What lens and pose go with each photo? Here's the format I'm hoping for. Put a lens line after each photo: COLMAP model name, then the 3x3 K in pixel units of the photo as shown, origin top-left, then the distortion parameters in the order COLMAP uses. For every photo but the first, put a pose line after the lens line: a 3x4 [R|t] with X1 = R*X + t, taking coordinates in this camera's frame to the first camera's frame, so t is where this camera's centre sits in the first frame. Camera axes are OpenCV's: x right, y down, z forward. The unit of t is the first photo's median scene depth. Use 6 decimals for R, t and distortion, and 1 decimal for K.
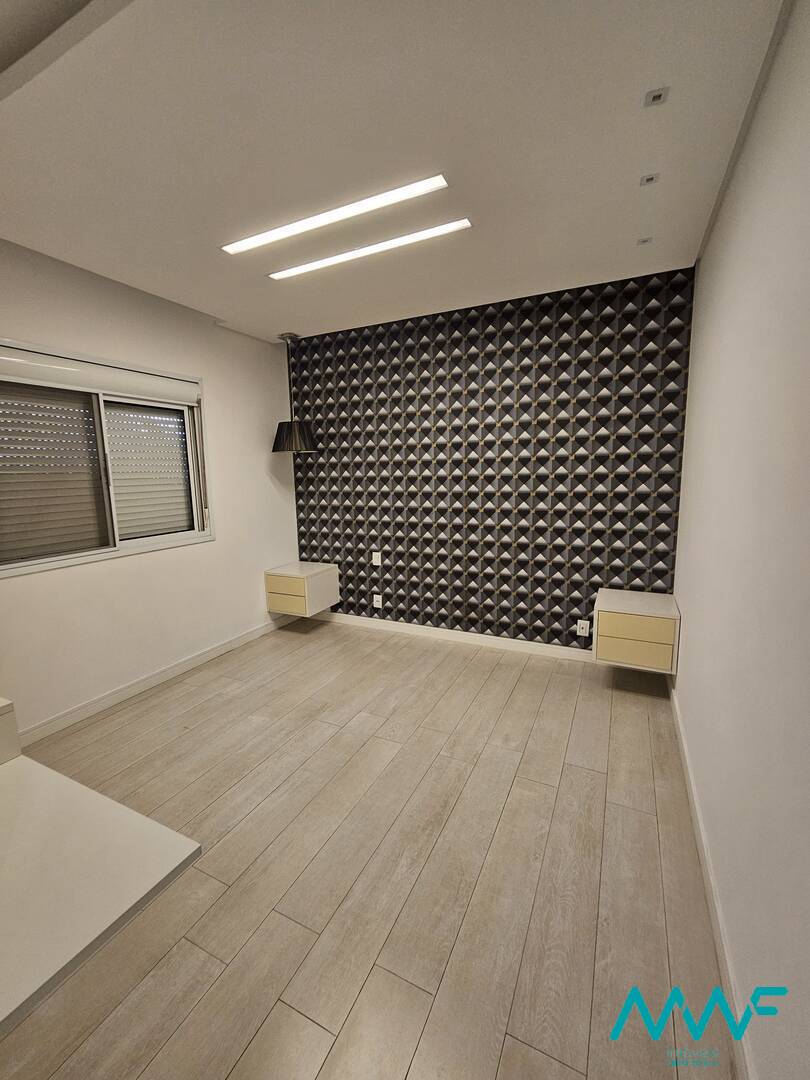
lens RADIAL K [[443.7, 0, 405.1], [0, 443.7, 535.9], [0, 0, 1]] dist [0.001197, 0.000004]
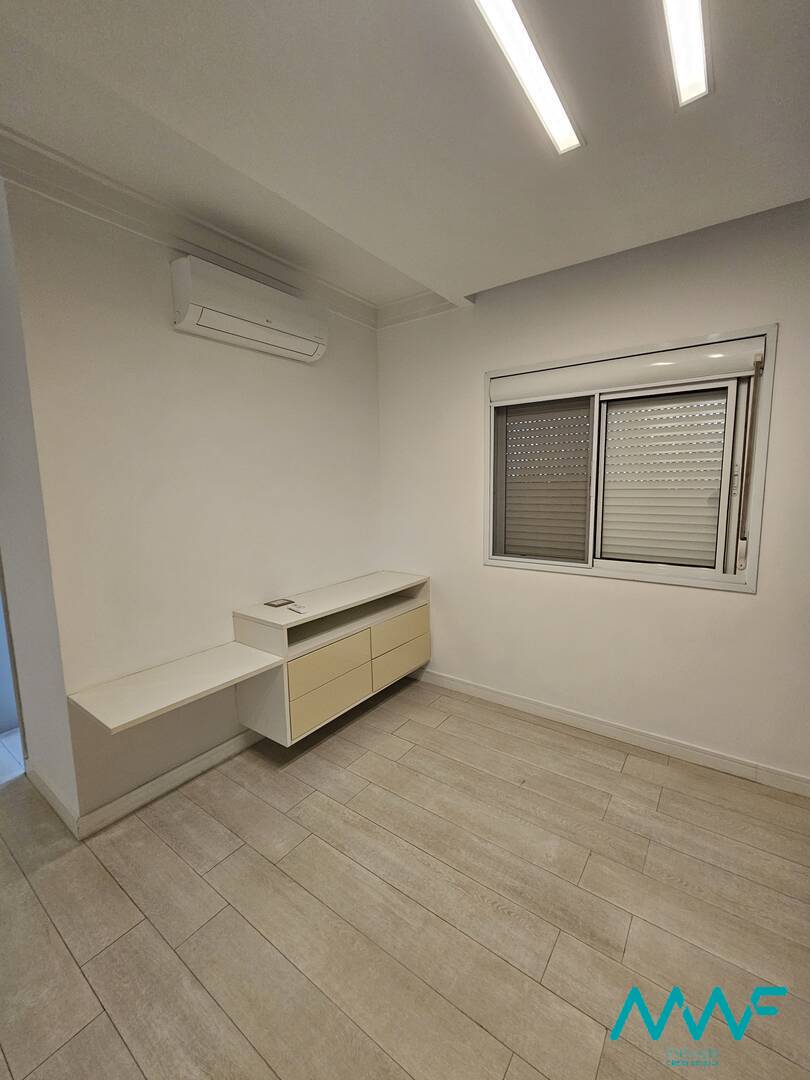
lens RADIAL K [[443.7, 0, 405.1], [0, 443.7, 535.9], [0, 0, 1]] dist [0.001197, 0.000004]
pose [[-0.174999, 0.138767, -0.974741, 0.299655], [-0.122864, 0.979201, 0.161460, -0.135870], [0.976872, 0.148016, -0.154310, 0.796726]]
